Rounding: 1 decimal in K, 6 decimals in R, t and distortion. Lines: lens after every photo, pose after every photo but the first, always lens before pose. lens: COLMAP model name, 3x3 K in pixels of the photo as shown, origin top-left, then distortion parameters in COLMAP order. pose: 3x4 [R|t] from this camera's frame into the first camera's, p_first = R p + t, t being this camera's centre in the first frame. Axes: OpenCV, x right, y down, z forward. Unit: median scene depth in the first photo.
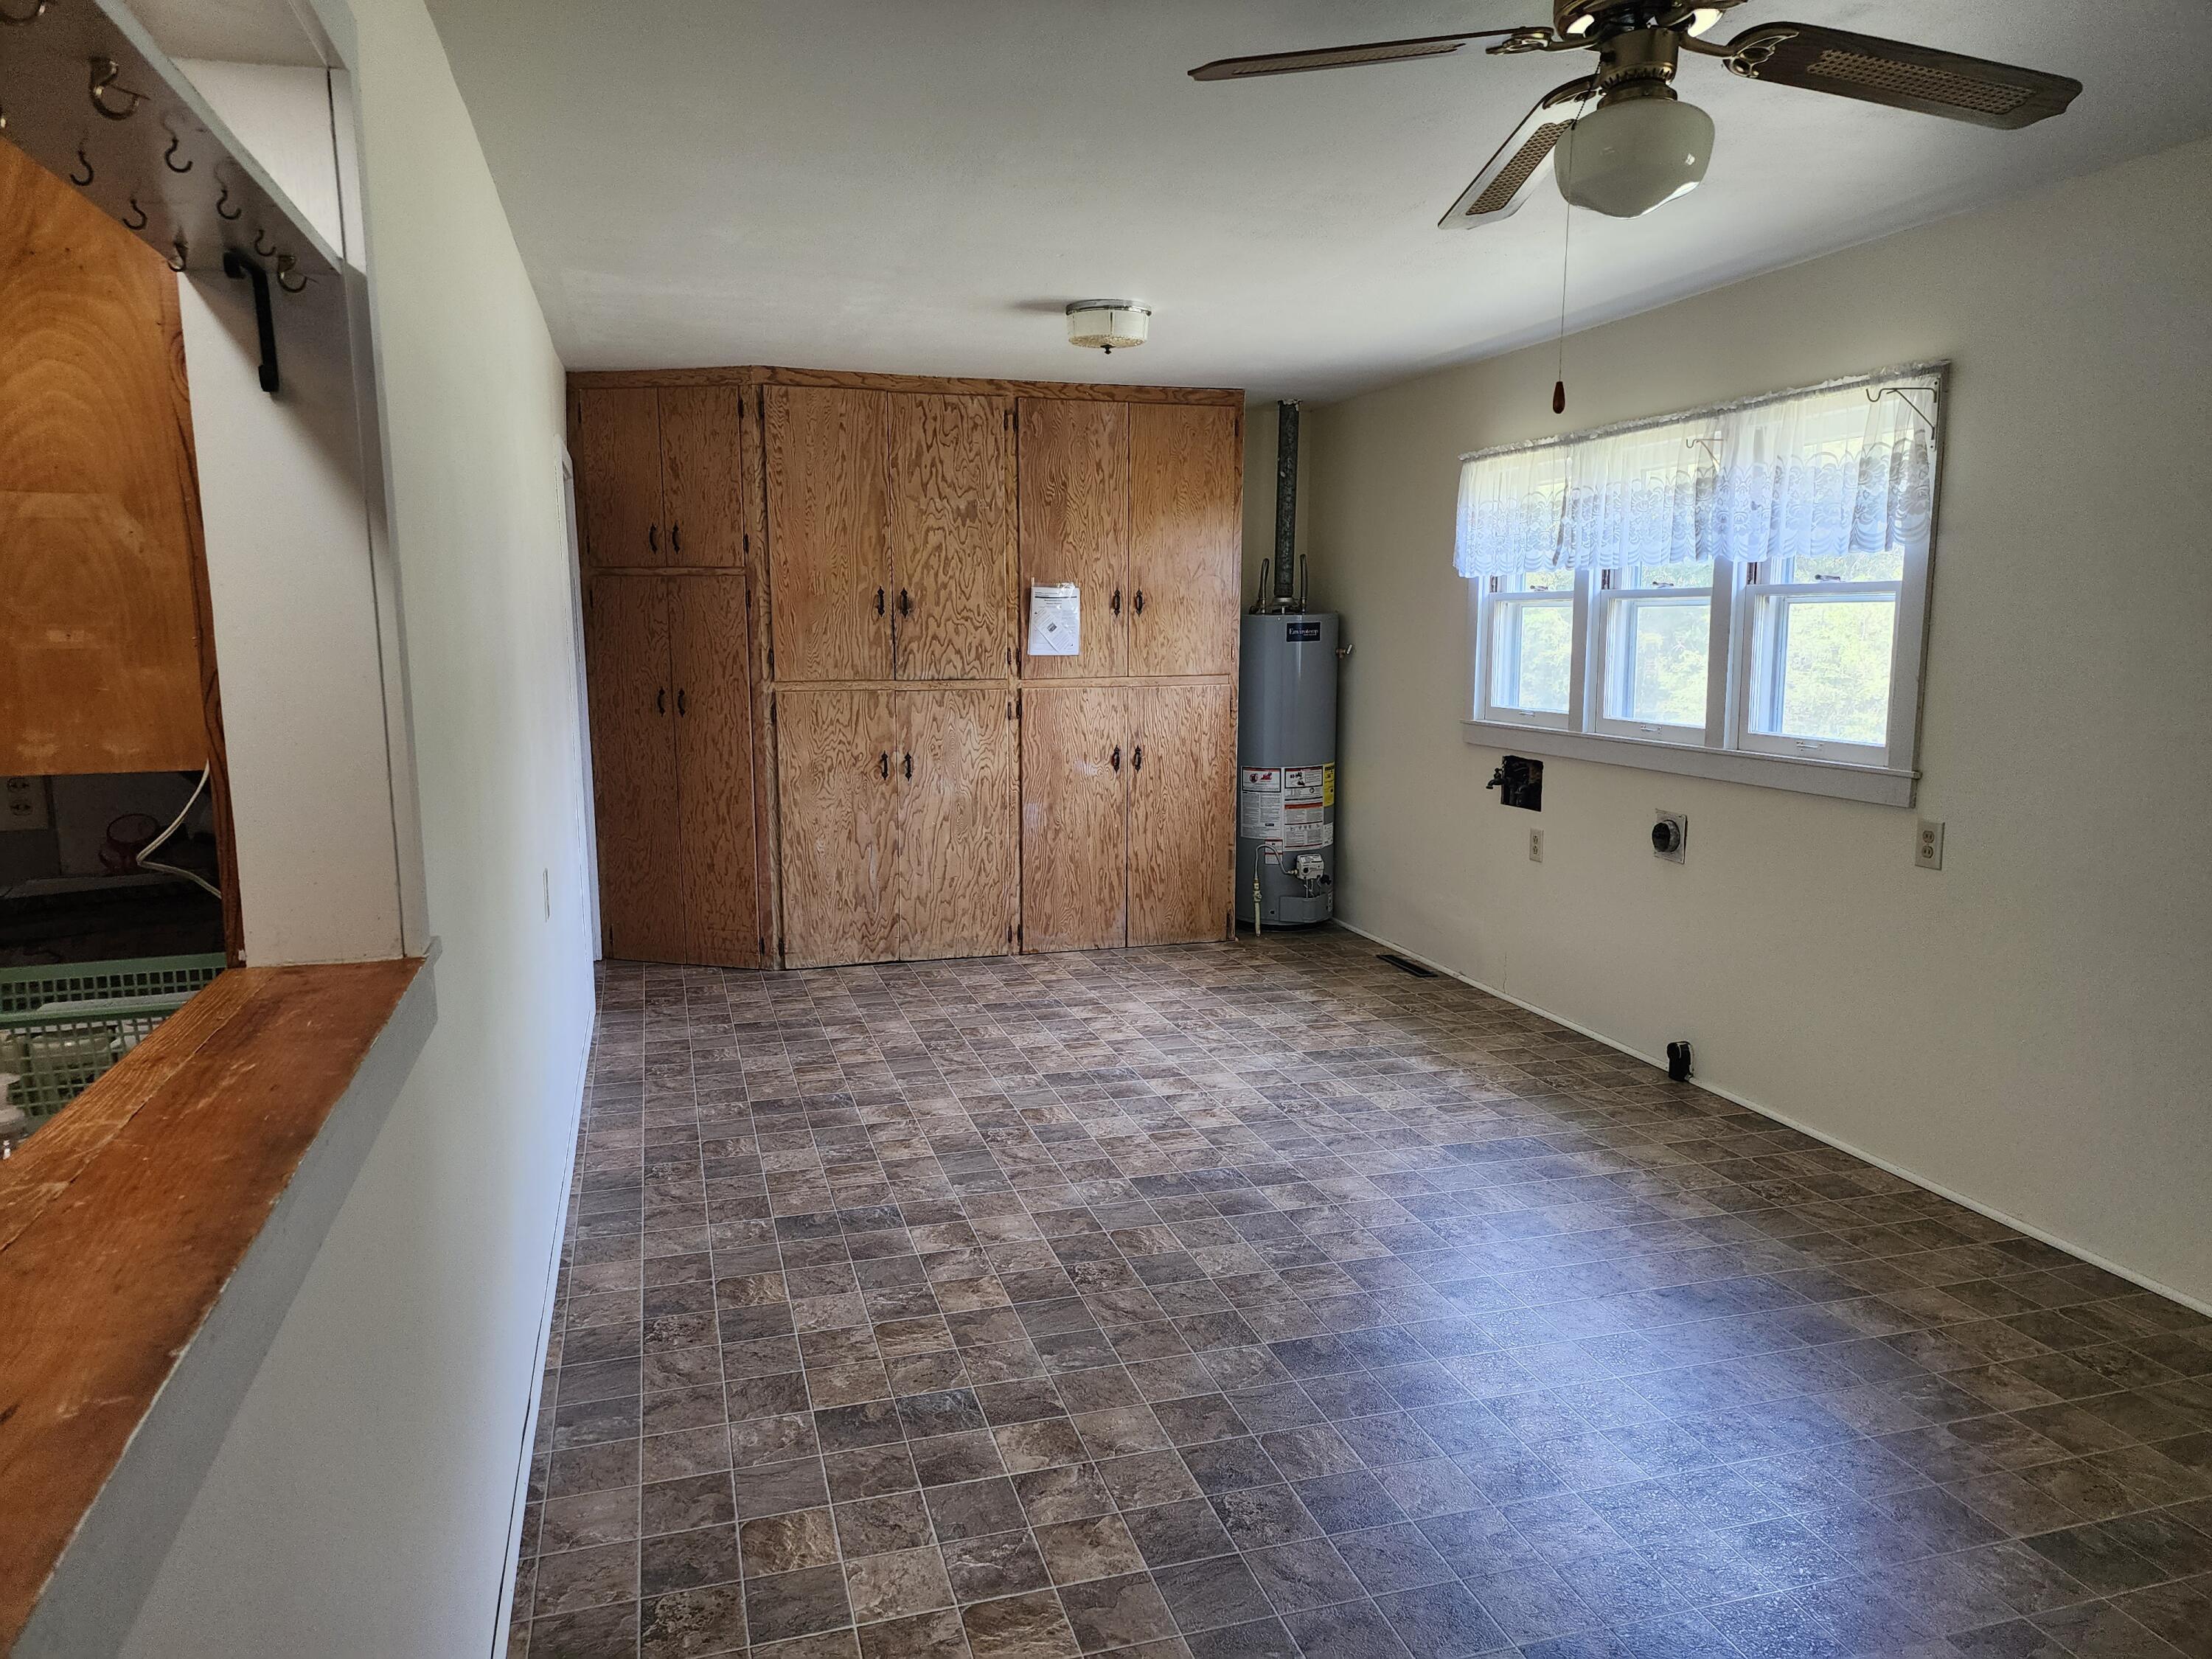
lens RADIAL K [[1450.6, 0, 1068.6], [0, 1450.6, 868.9], [0, 0, 1]] dist [0.053563, -0.040445]
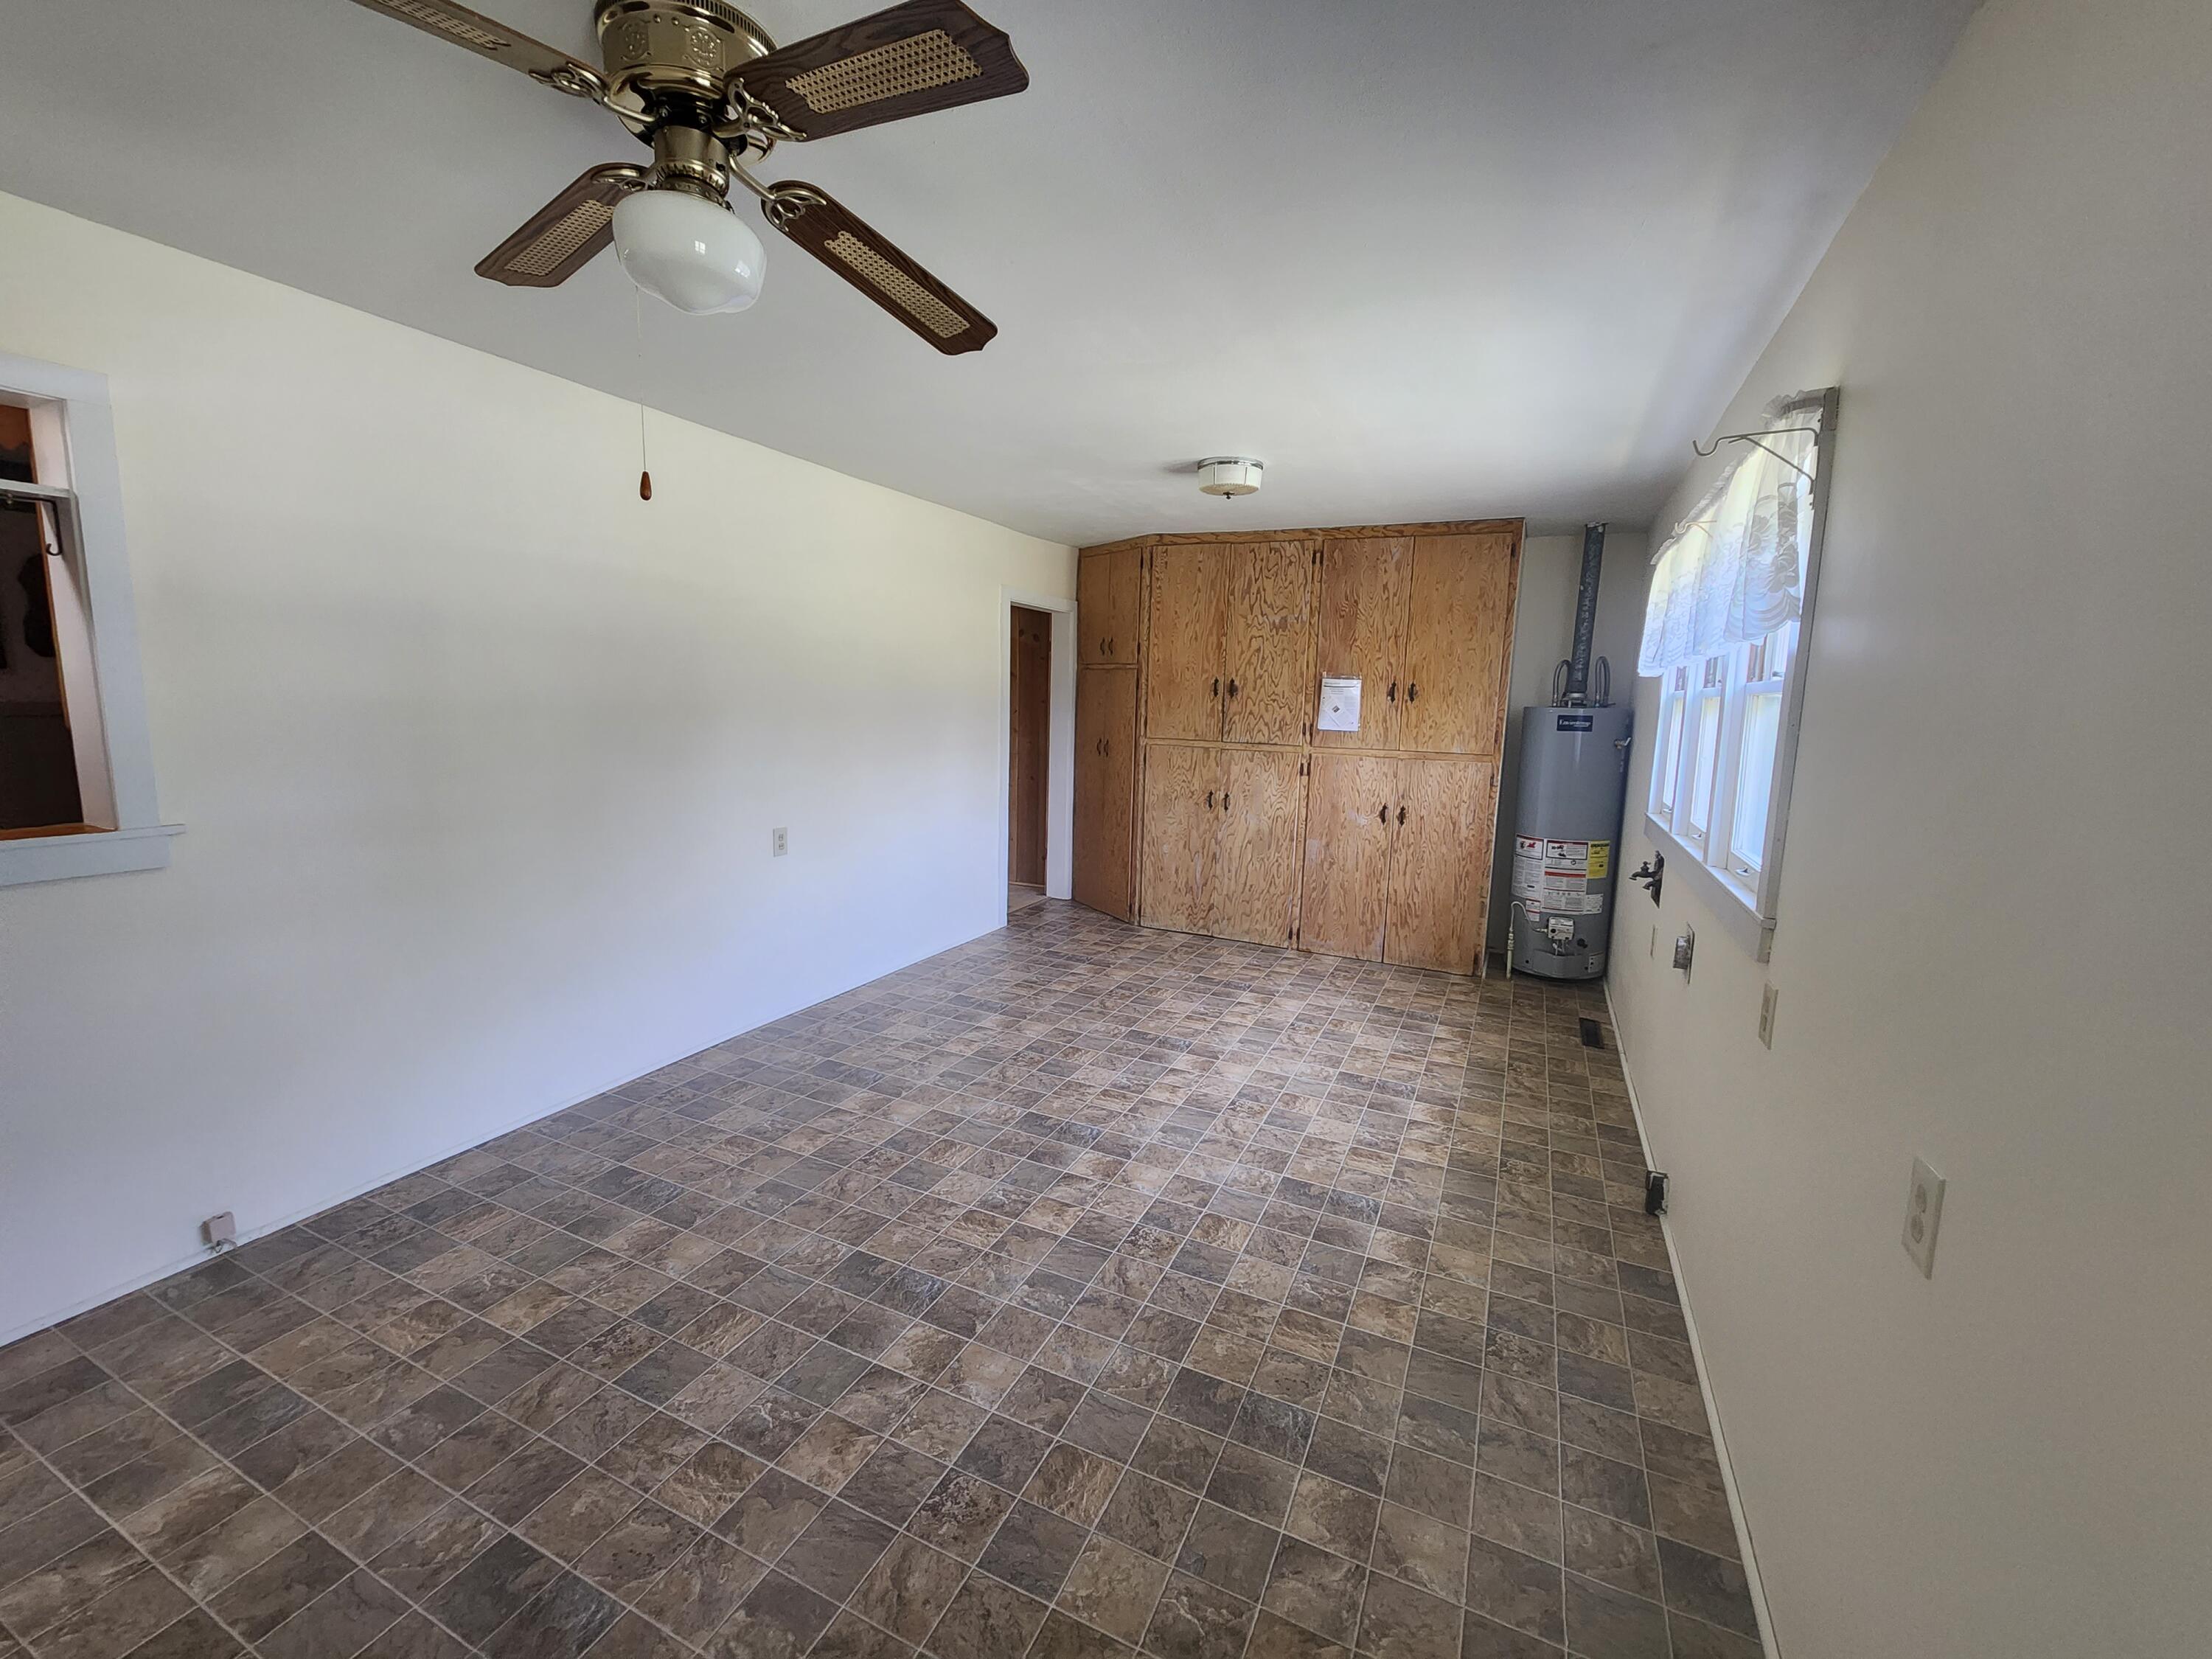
lens RADIAL K [[909.2, 0, 1103.5], [0, 909.2, 827.9], [0, 0, 1]] dist [0.004608, -0.003281]
pose [[0.755811, 0.120894, -0.643533, 0.521590], [-0.145541, 0.989240, 0.014905, -0.057490], [0.638410, 0.082395, 0.765273, 0.335298]]
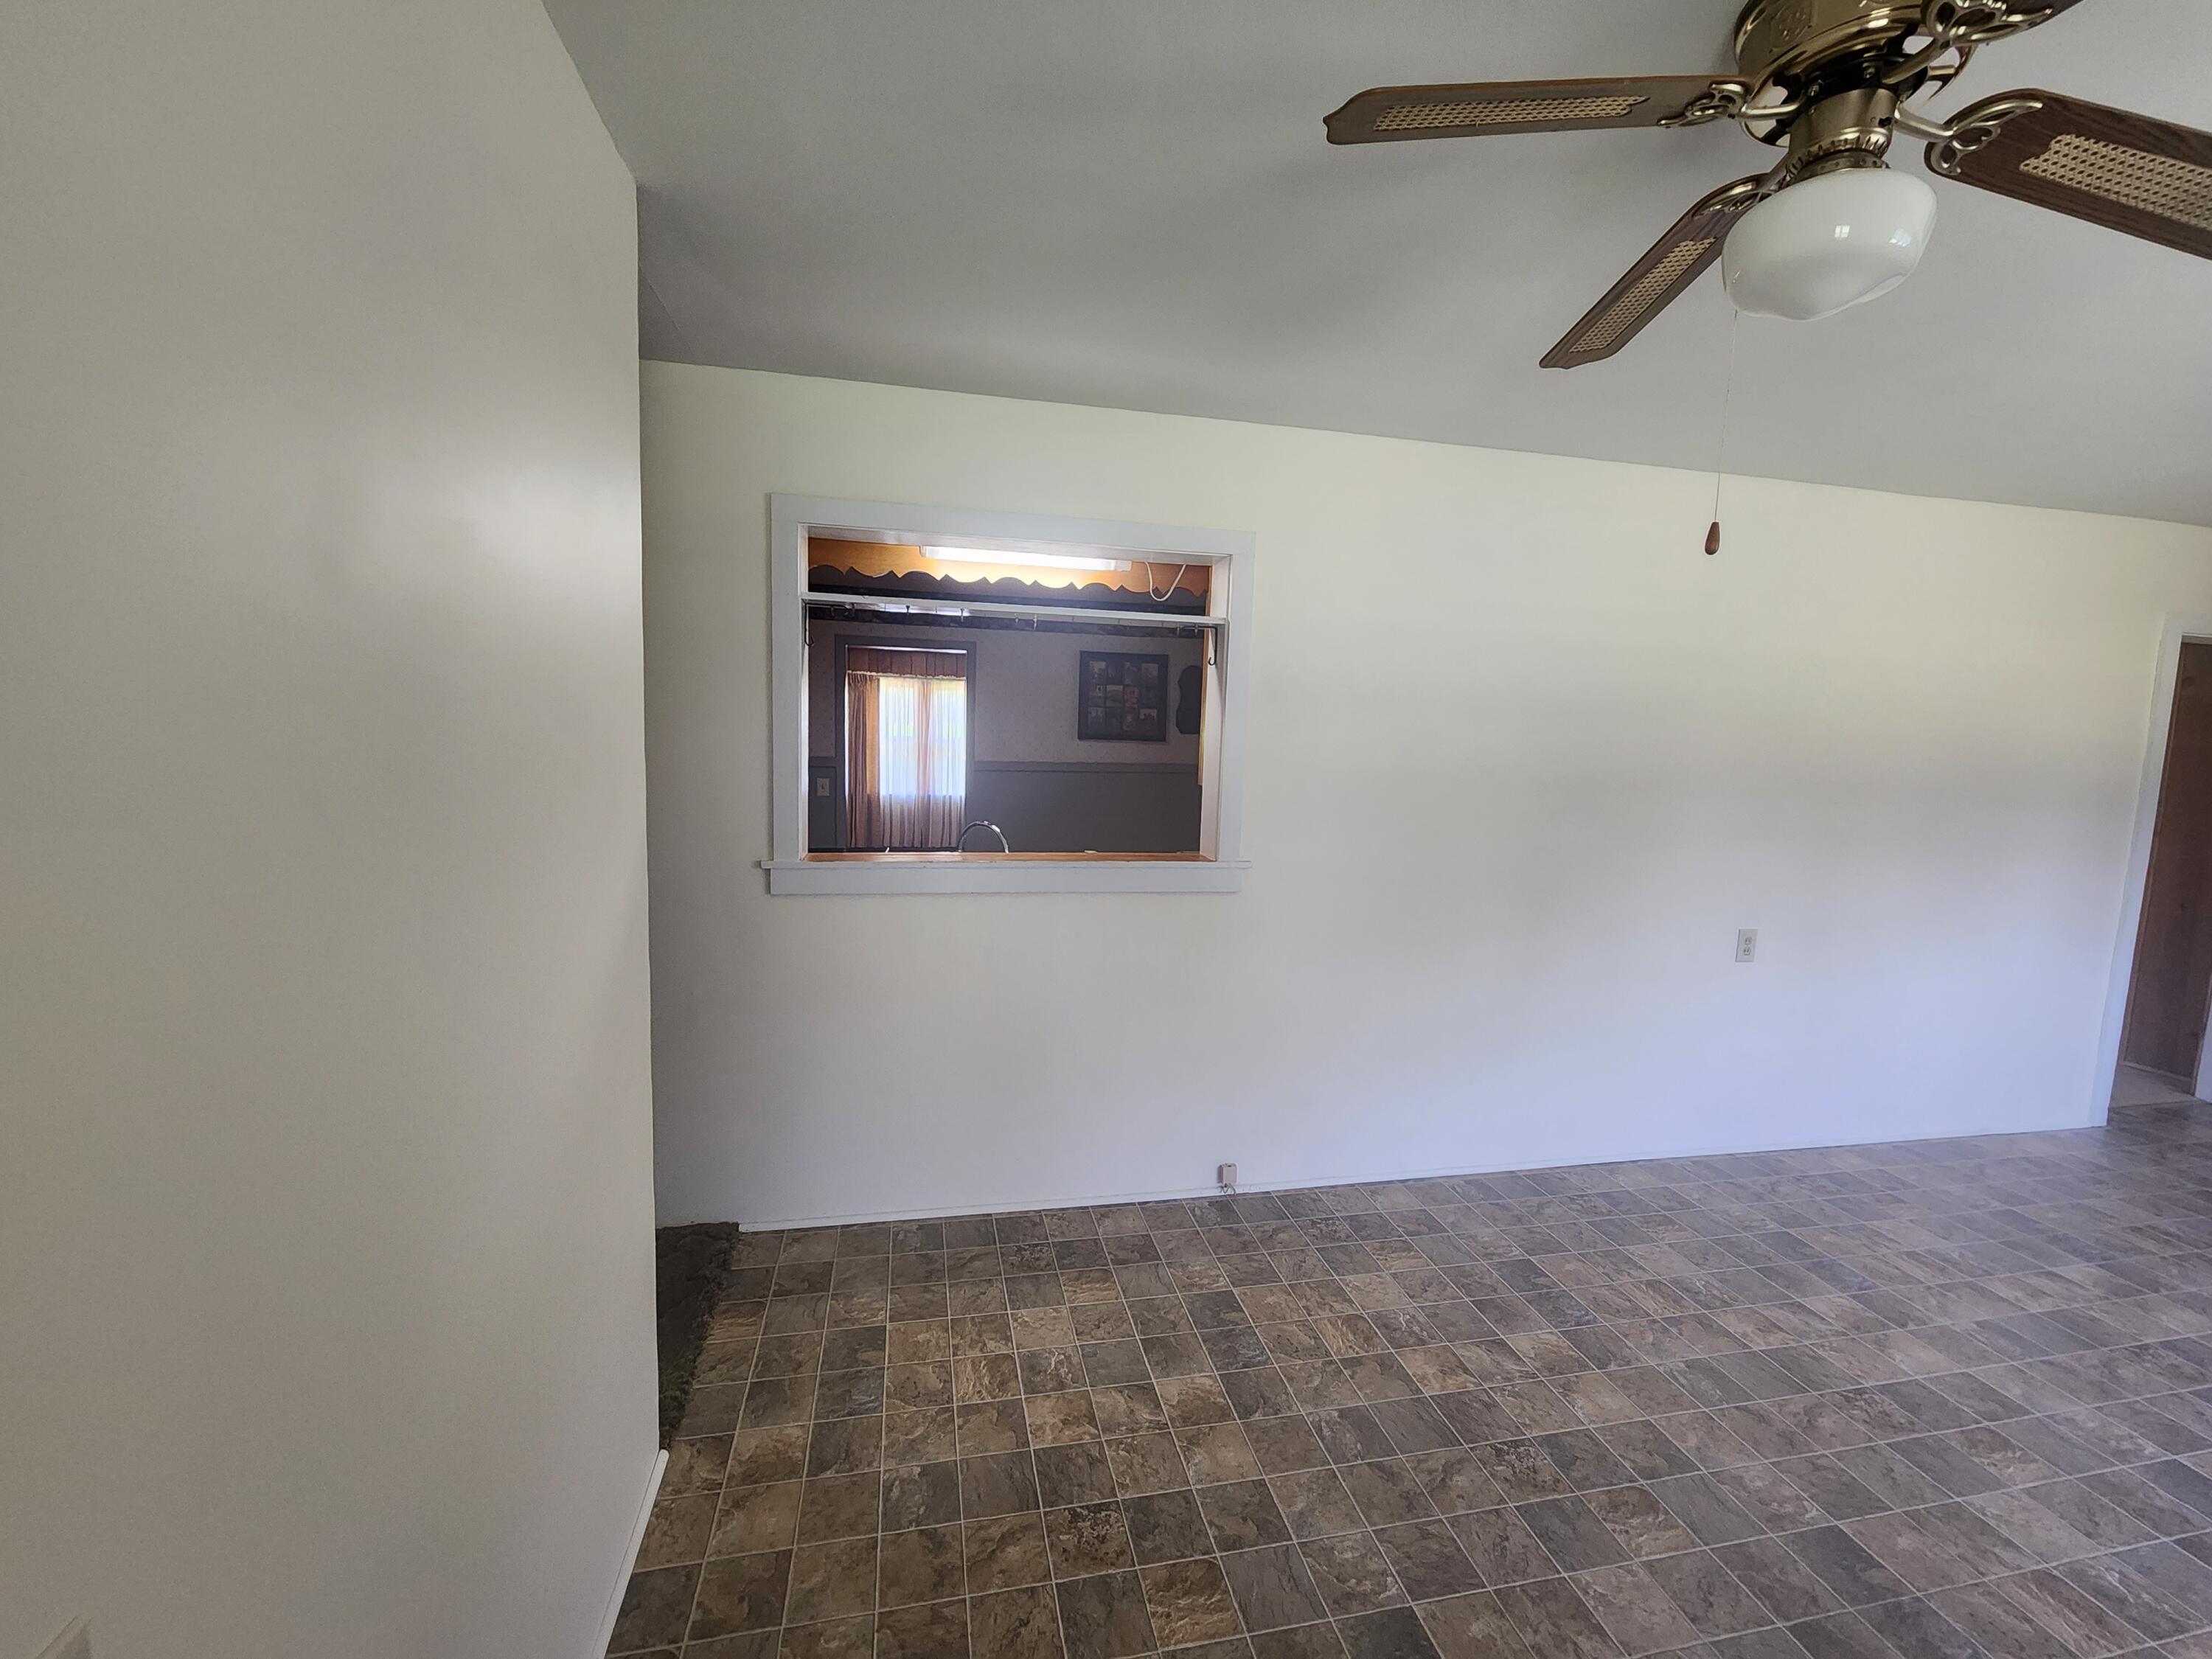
lens RADIAL K [[909.2, 0, 1113.7], [0, 909.2, 831.7], [0, 0, 1]] dist [0.004608, -0.003281]
pose [[-0.058219, 0.107634, -0.992484, 0.473045], [-0.207240, 0.971210, 0.117484, -0.055747], [0.976556, 0.212522, -0.034237, 0.316370]]
